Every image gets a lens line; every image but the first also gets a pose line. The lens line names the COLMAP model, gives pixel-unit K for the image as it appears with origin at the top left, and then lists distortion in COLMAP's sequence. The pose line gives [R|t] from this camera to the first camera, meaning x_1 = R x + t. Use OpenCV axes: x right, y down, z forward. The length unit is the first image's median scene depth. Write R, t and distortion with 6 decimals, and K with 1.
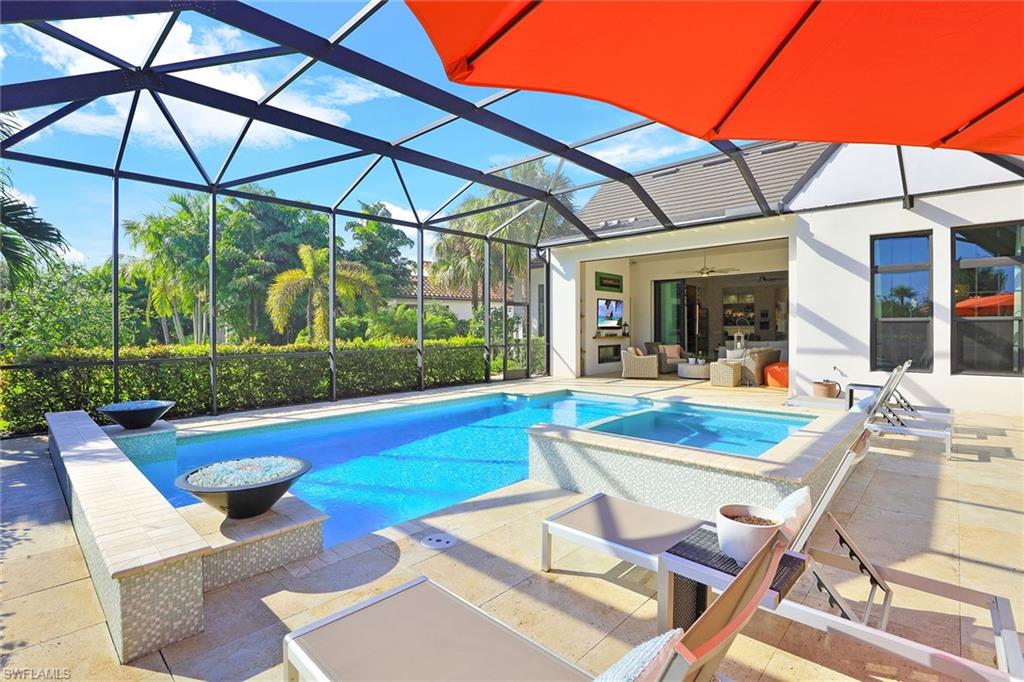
lens RADIAL K [[484.9, 0, 509.9], [0, 484.9, 334.7], [0, 0, 1]] dist [-0.027170, 0.001654]
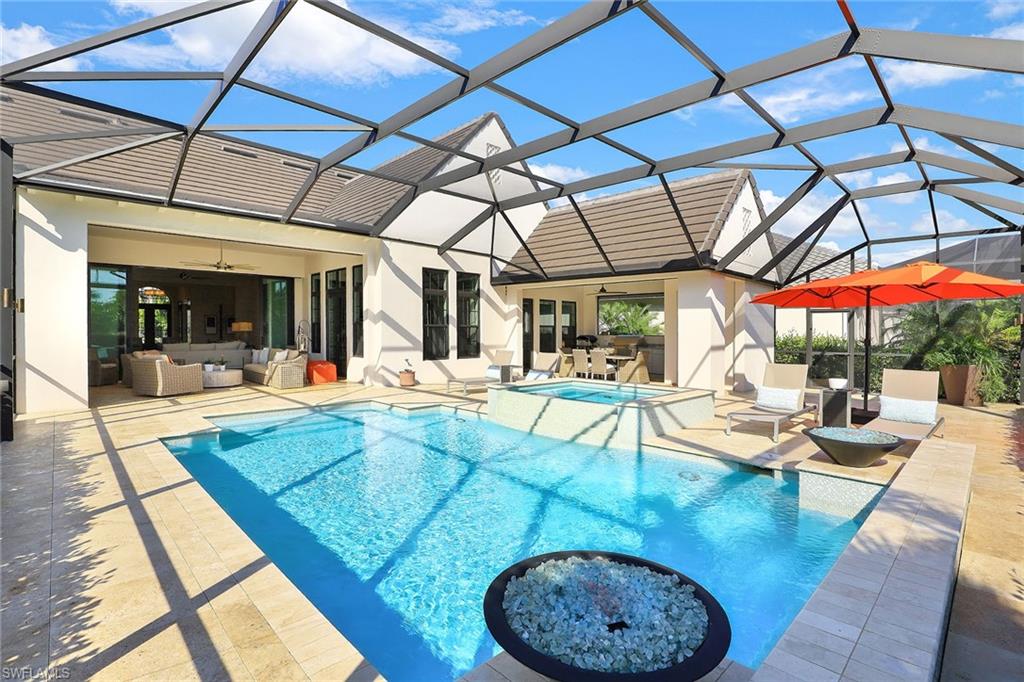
lens RADIAL K [[484.9, 0, 510.6], [0, 484.9, 337.3], [0, 0, 1]] dist [-0.027170, 0.001654]
pose [[0.052254, -0.010722, 0.998576, -0.686925], [0.005873, 0.999928, 0.010429, -0.008688], [-0.998617, 0.005319, 0.052314, 0.640334]]
